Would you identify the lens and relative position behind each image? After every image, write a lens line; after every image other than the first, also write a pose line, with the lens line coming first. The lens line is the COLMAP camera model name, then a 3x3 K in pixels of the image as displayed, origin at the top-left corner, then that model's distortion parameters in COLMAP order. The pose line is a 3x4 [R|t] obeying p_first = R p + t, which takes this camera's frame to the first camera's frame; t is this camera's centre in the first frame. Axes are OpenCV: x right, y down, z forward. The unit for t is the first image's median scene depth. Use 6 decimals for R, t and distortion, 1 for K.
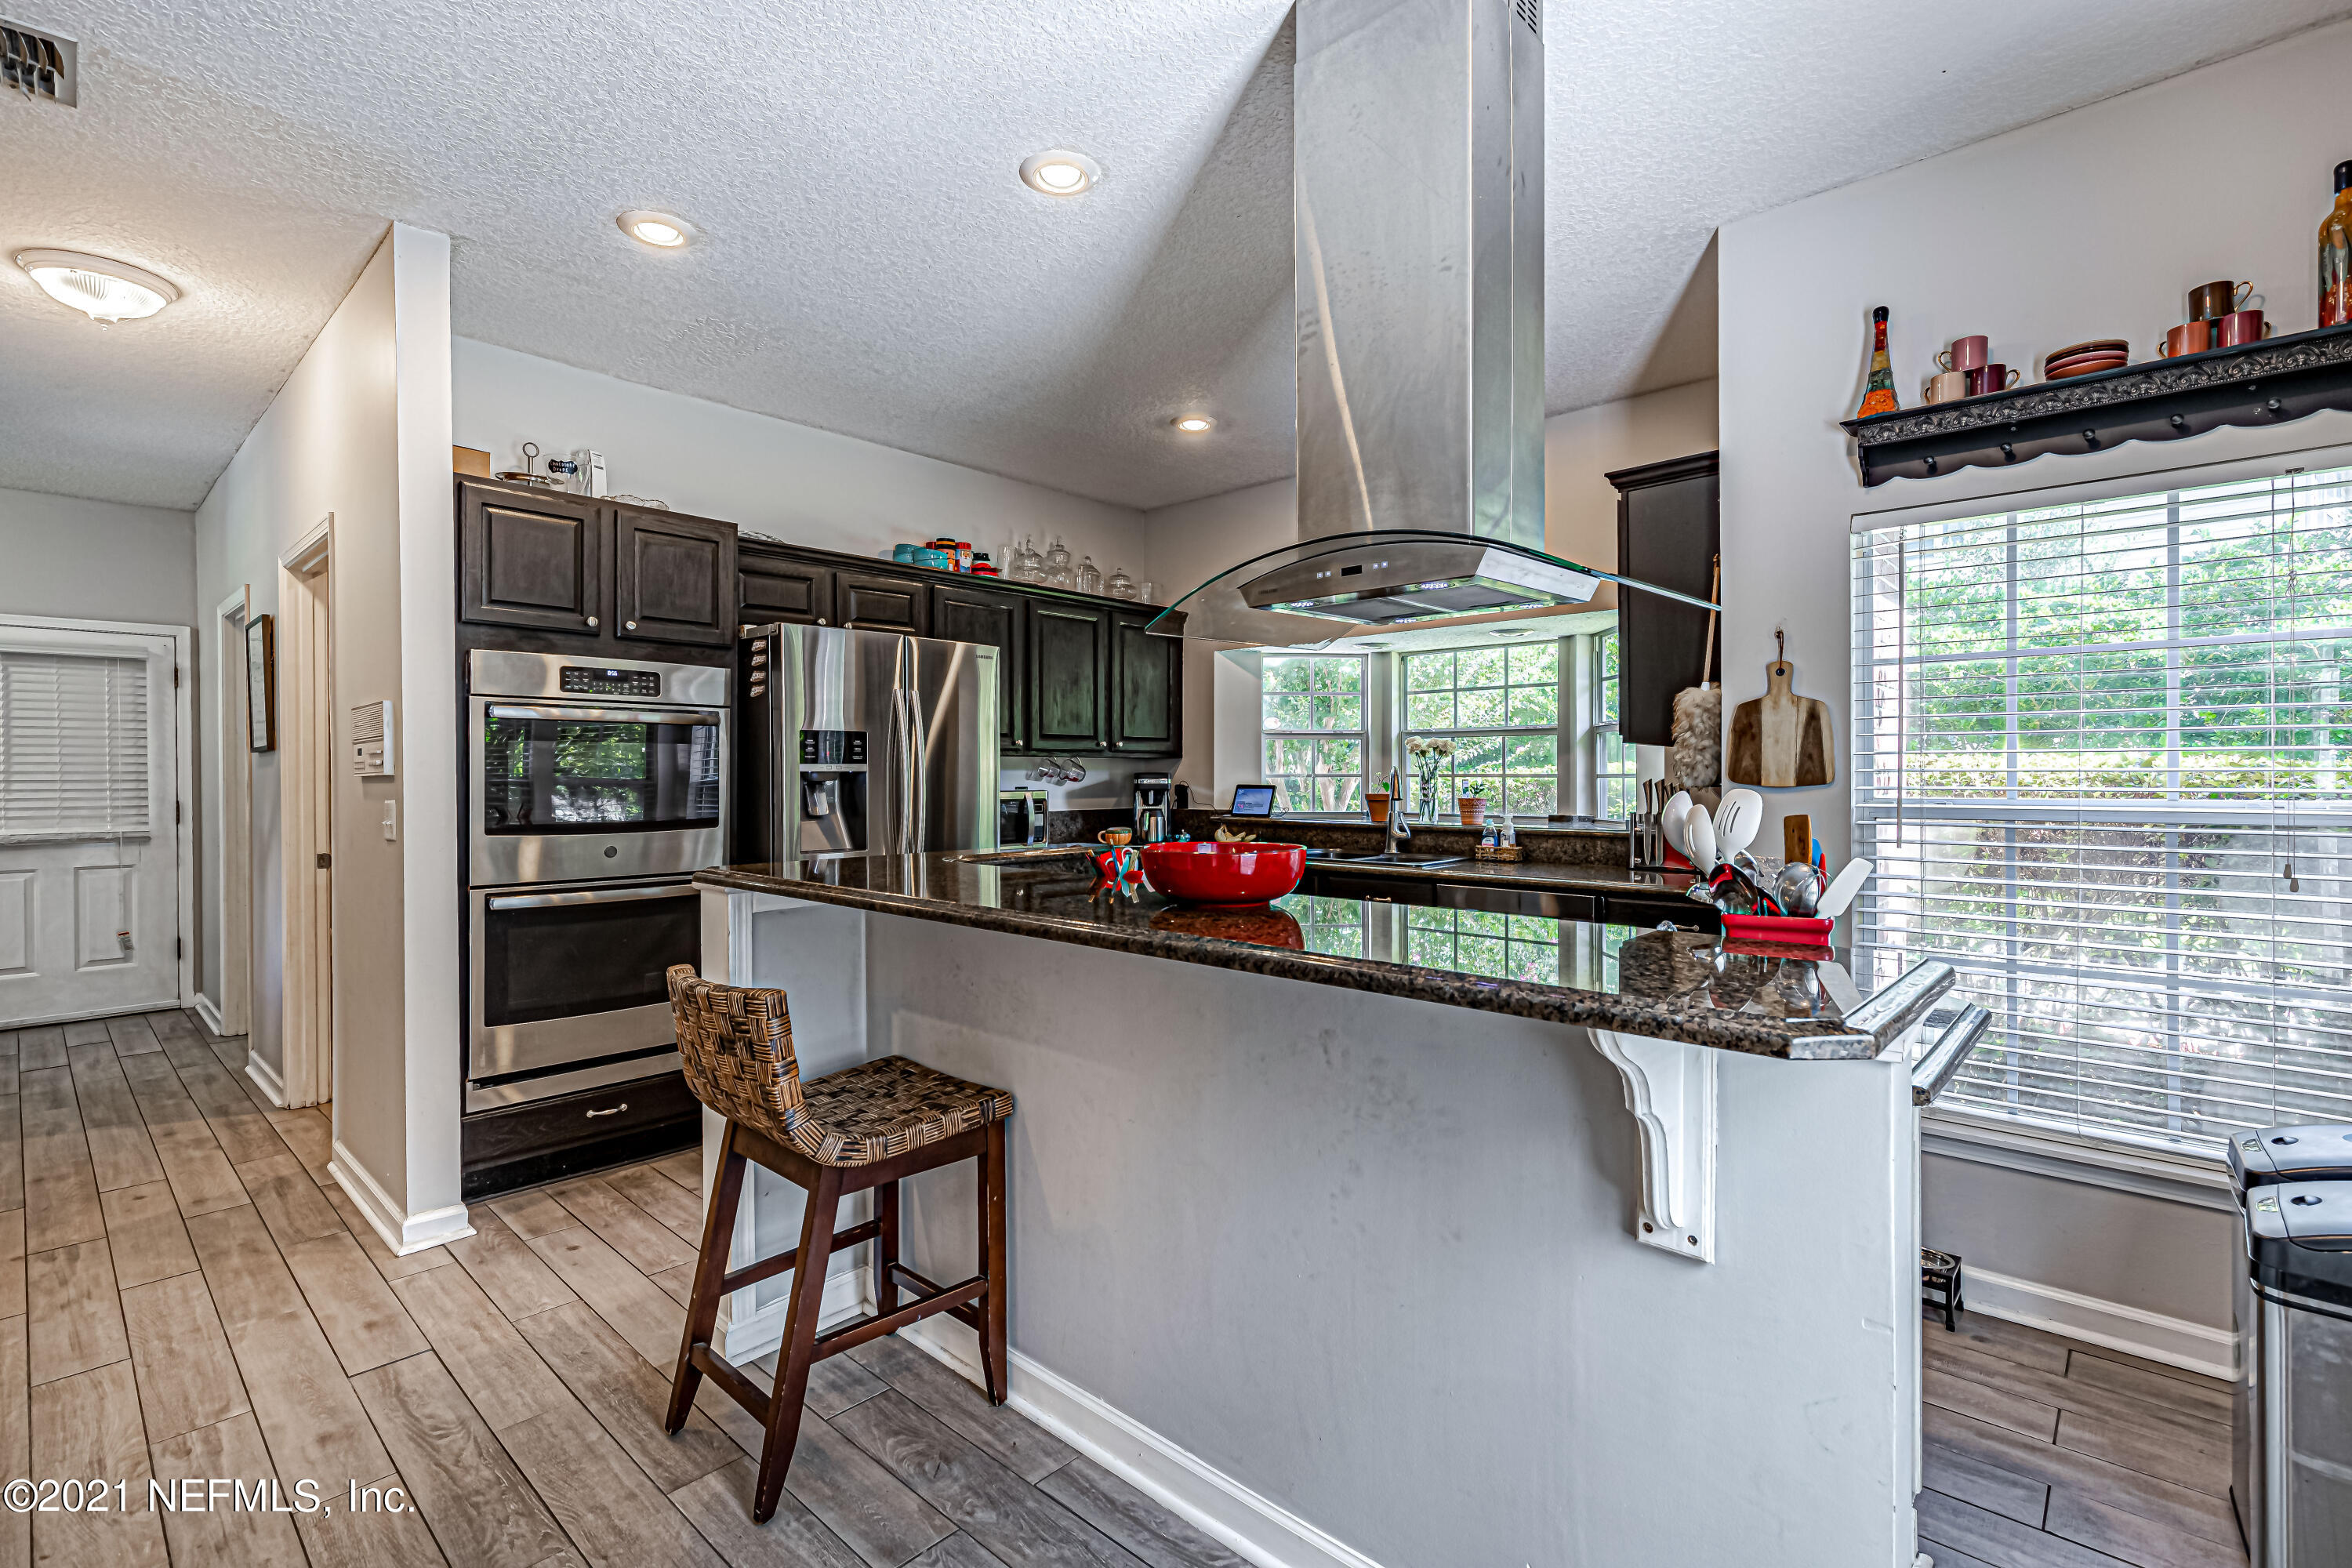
lens RADIAL K [[1062.1, 0, 1193.7], [0, 1062.1, 777.4], [0, 0, 1]] dist [0.010669, -0.001529]
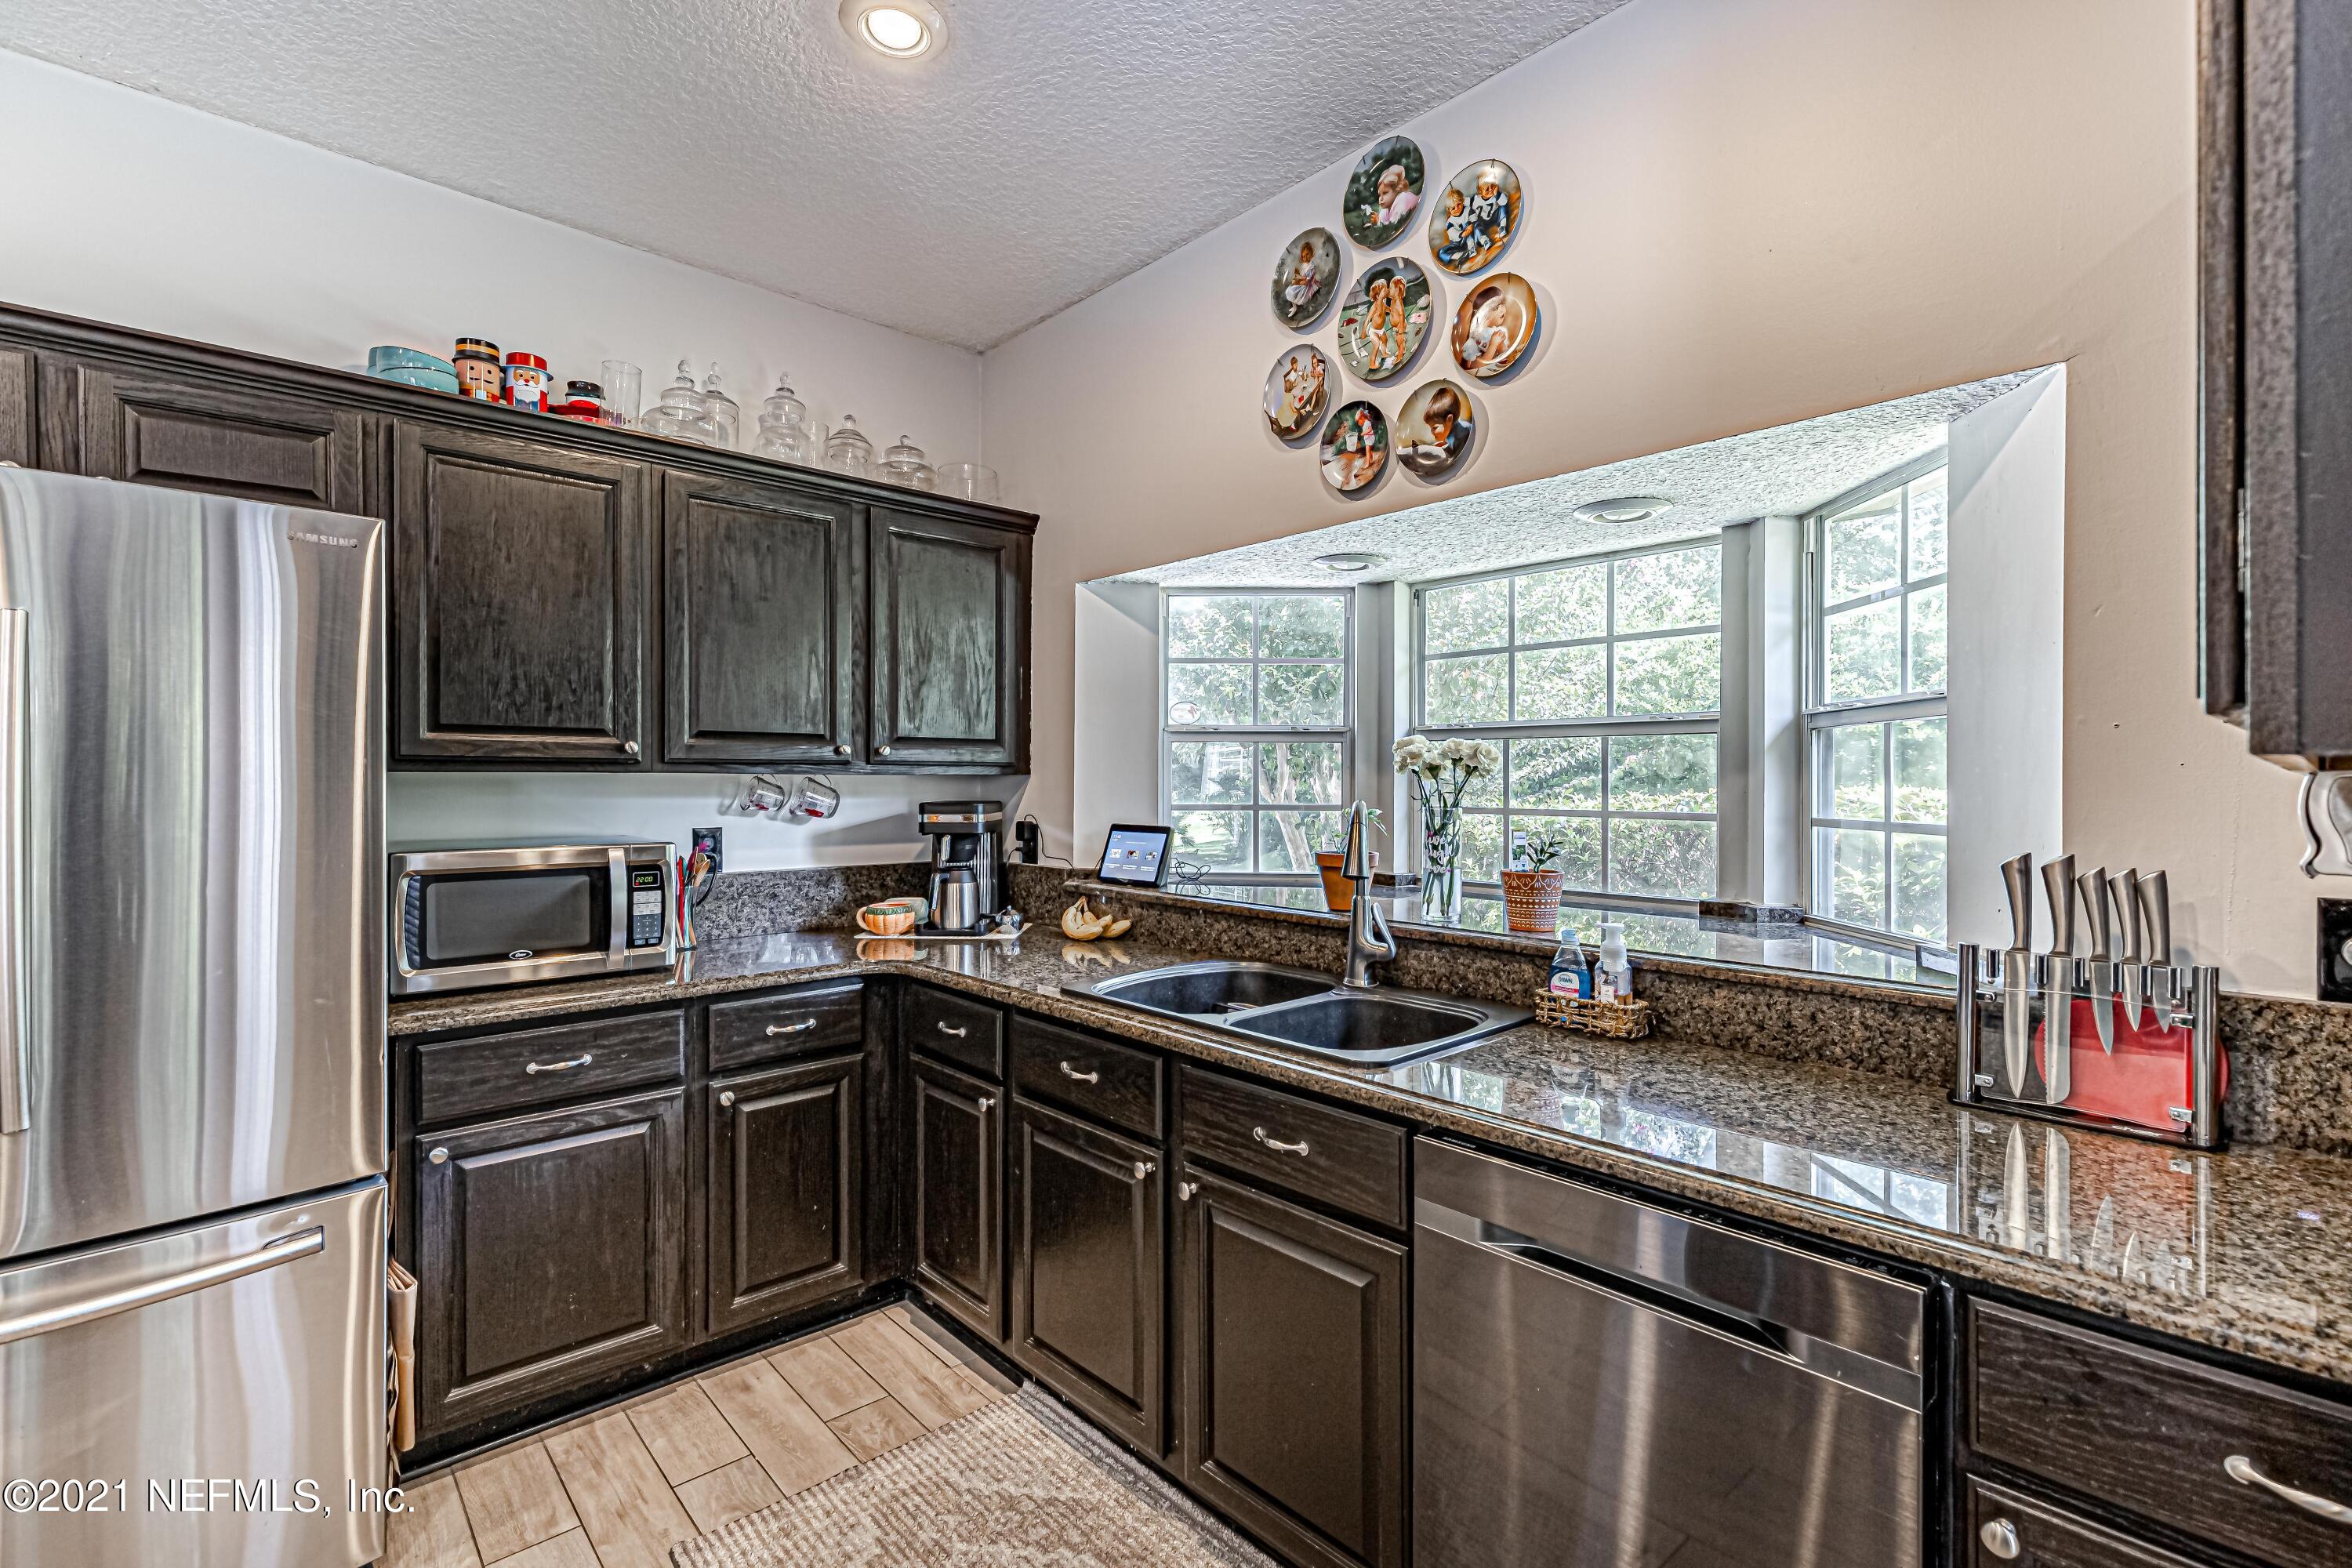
lens RADIAL K [[1062.1, 0, 1222.7], [0, 1062.1, 782.4], [0, 0, 1]] dist [0.010669, -0.001529]
pose [[0.997995, 0.004167, -0.063157, 0.146308], [-0.004184, 0.999991, -0.000131, -0.016384], [0.063156, 0.000395, 0.998004, 0.497724]]
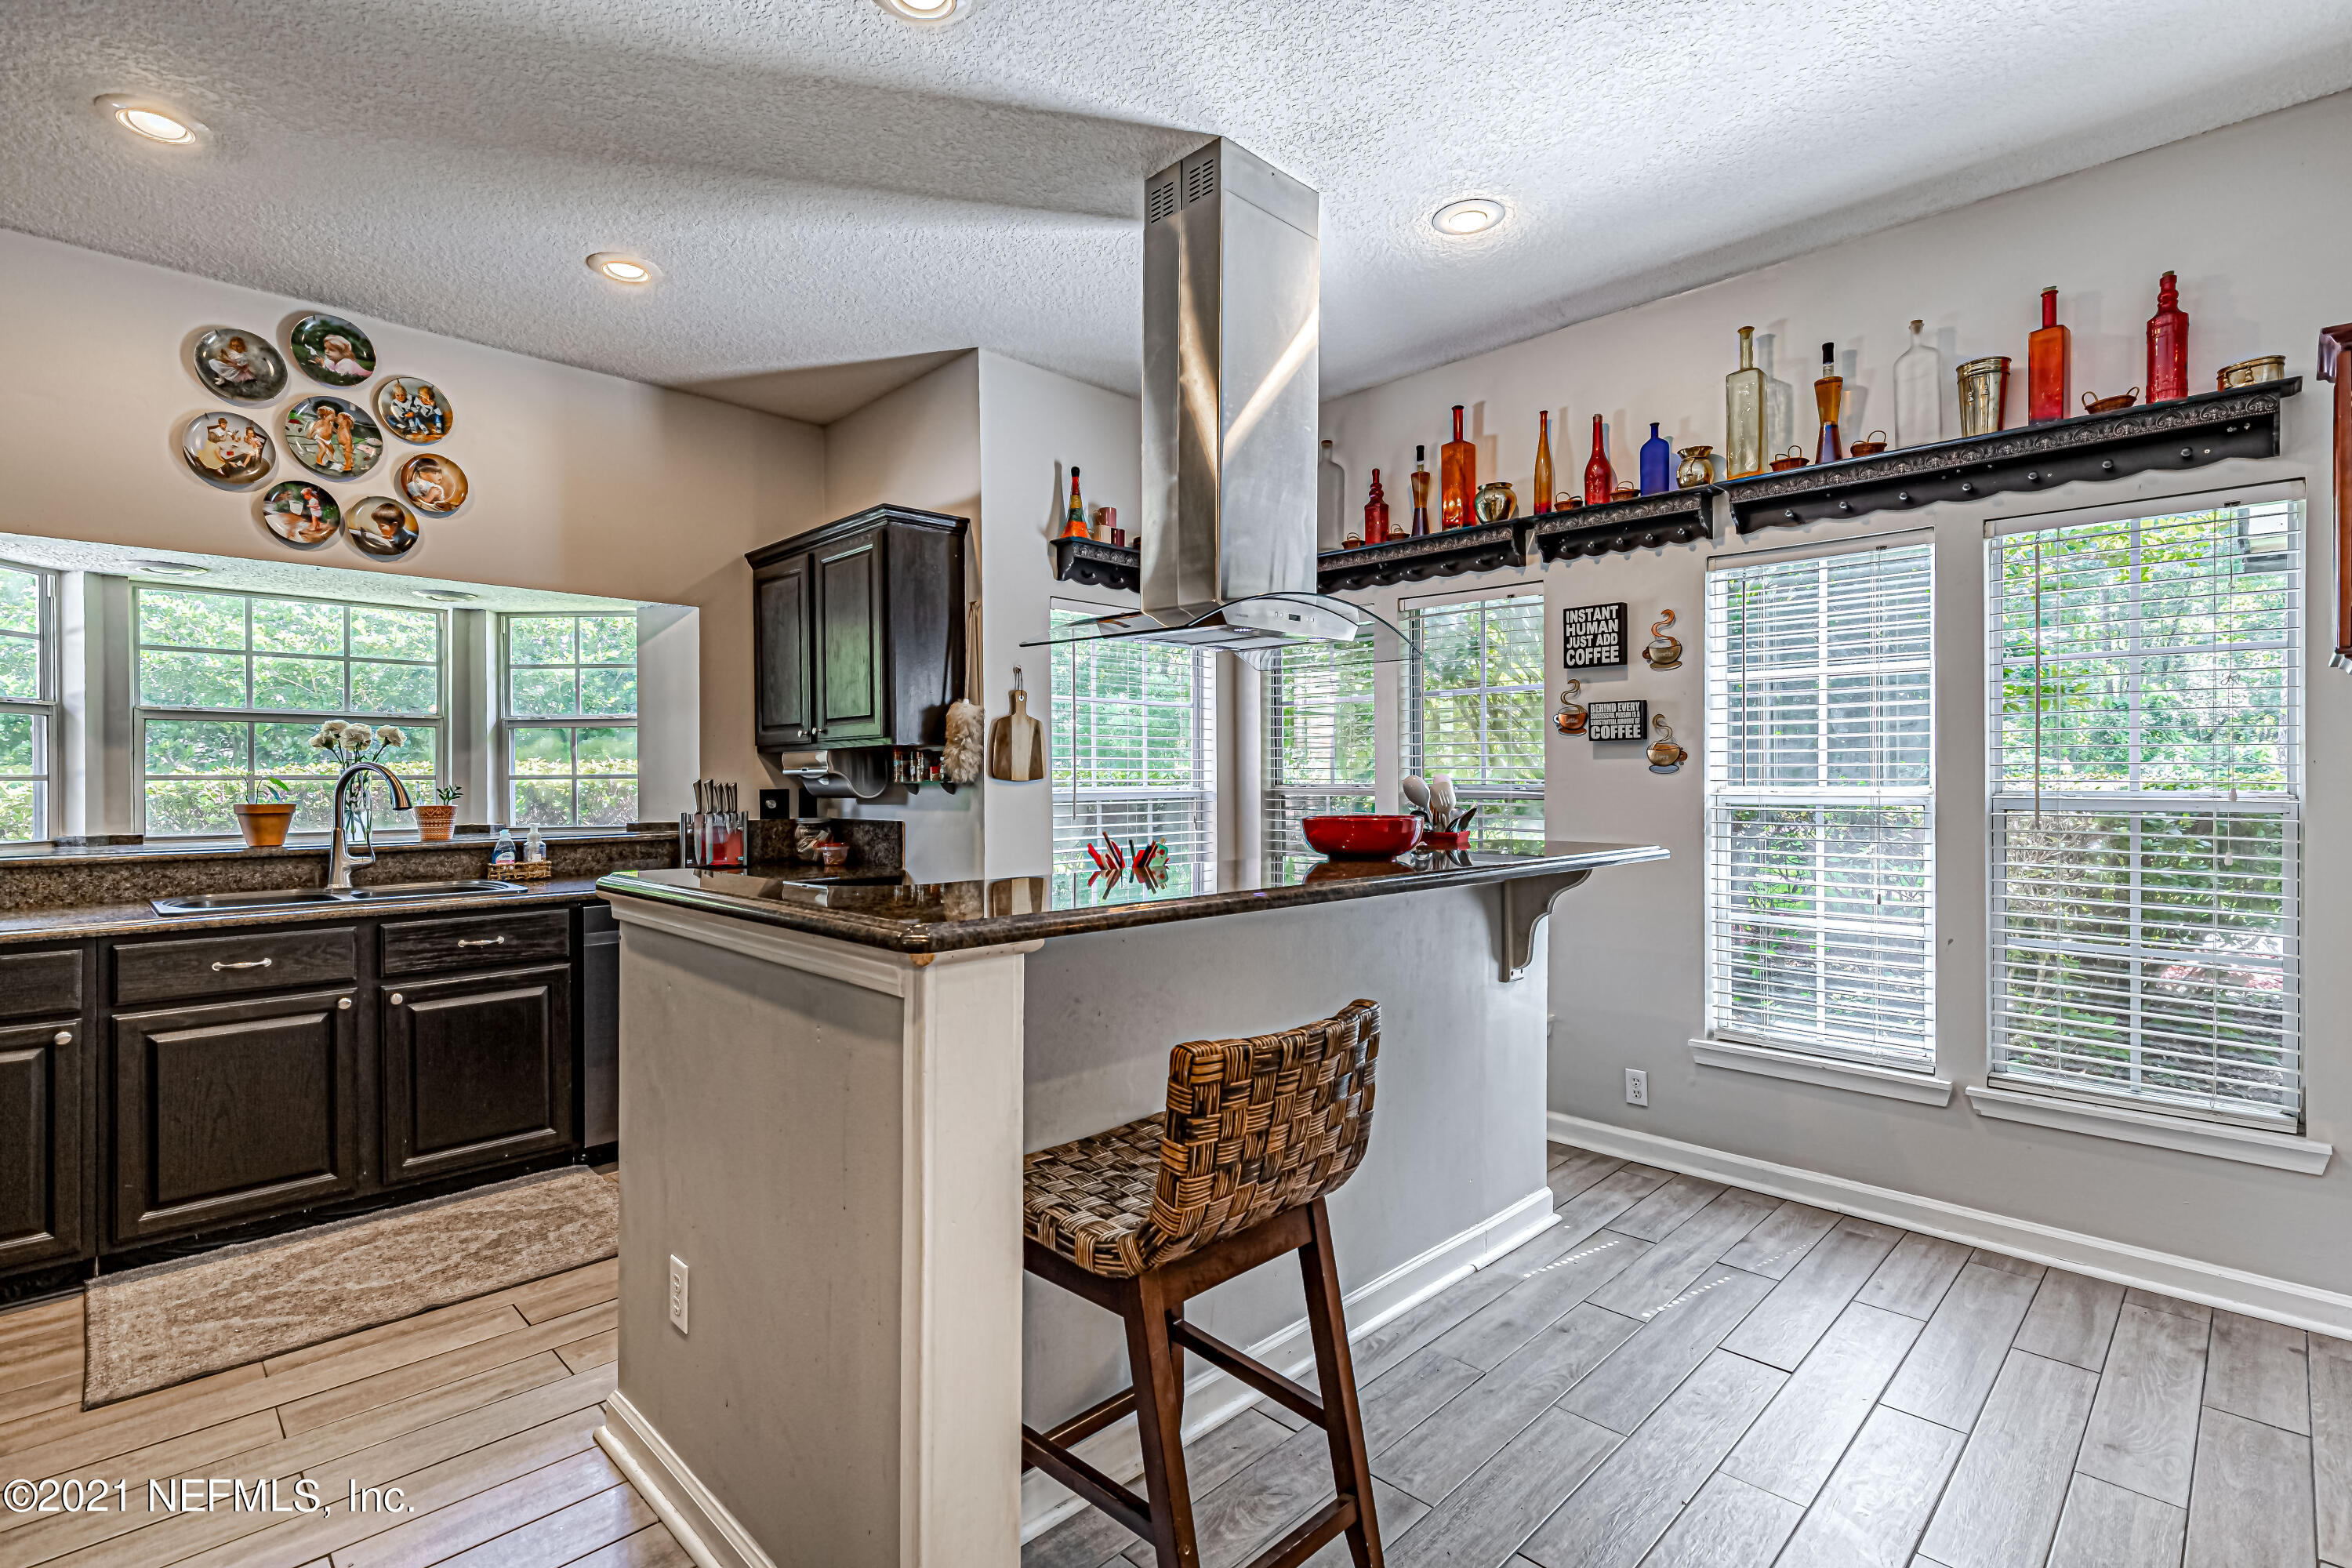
lens RADIAL K [[1062.1, 0, 1150.3], [0, 1062.1, 772.1], [0, 0, 1]] dist [0.010669, -0.001529]
pose [[0.044500, 0.002730, 0.999006, -0.443550], [0.006689, 0.999973, -0.003030, 0.001069], [-0.998987, 0.006818, 0.044480, 0.417897]]
